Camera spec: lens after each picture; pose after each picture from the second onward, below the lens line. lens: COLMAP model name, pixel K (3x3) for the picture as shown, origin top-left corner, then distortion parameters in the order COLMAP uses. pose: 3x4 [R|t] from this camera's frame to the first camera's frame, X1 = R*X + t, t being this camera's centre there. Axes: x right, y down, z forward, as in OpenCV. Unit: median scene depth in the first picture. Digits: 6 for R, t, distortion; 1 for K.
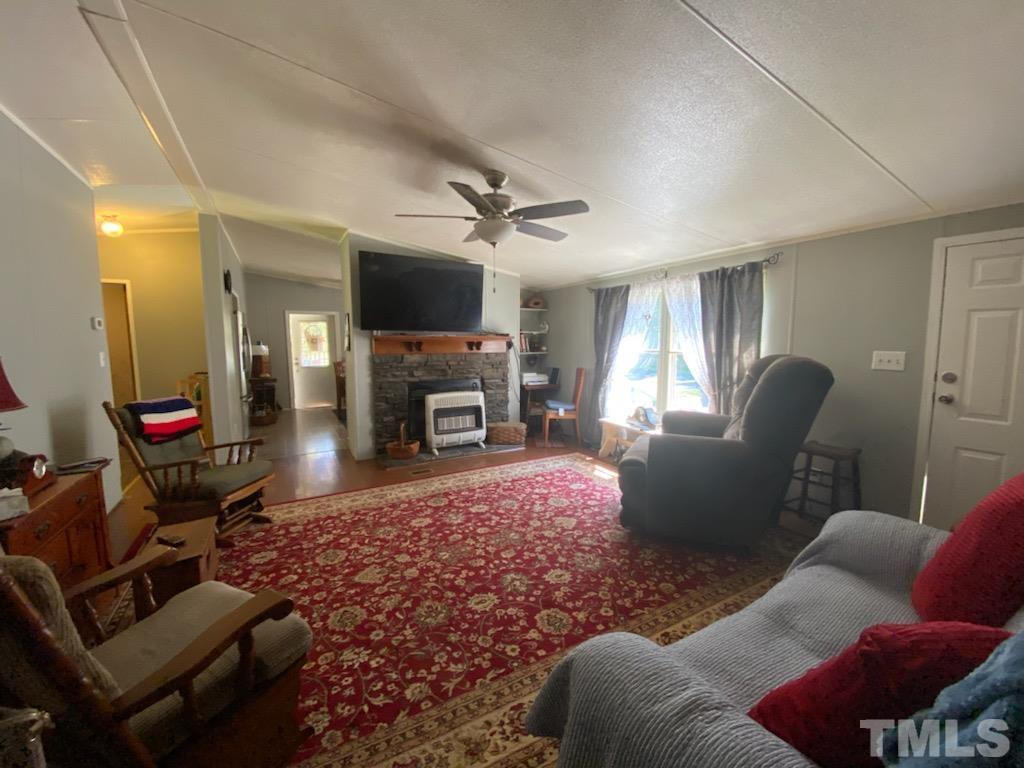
lens RADIAL K [[419.2, 0, 509.8], [0, 419.2, 379.0], [0, 0, 1]] dist [0.028161, -0.002650]
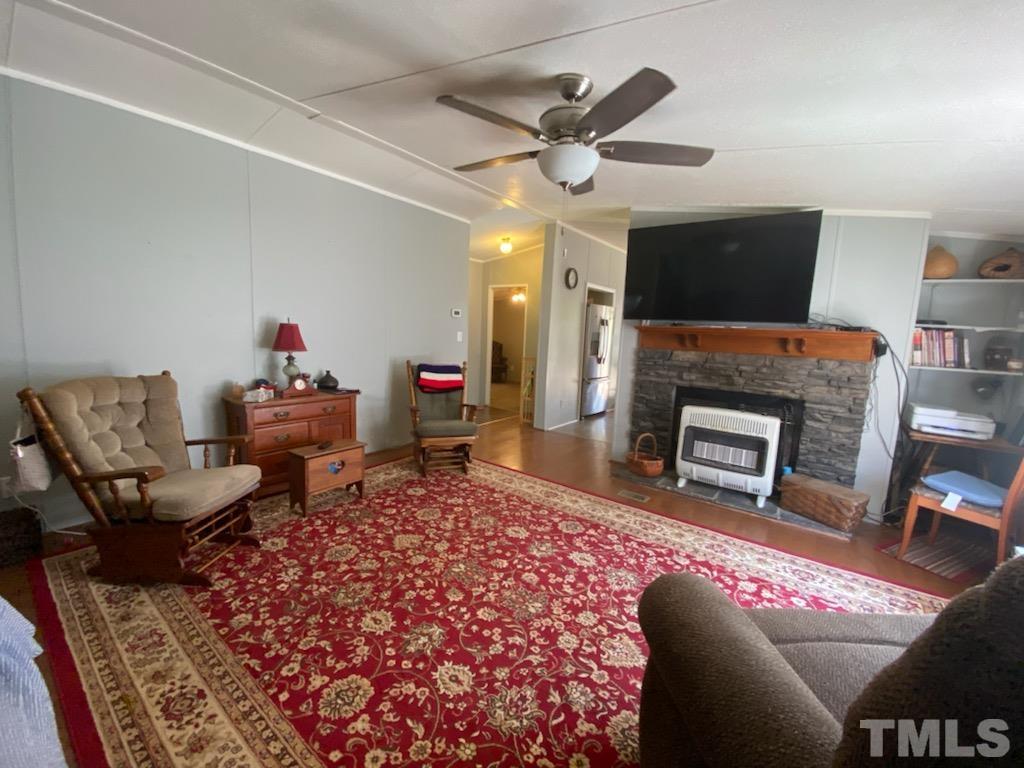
lens RADIAL K [[419.2, 0, 506.4], [0, 419.2, 381.1], [0, 0, 1]] dist [0.028161, -0.002650]
pose [[0.397380, 0.148787, -0.905512, 0.528770], [-0.123341, 0.986474, 0.107962, -0.070543], [0.909327, 0.068785, 0.410356, 0.574003]]
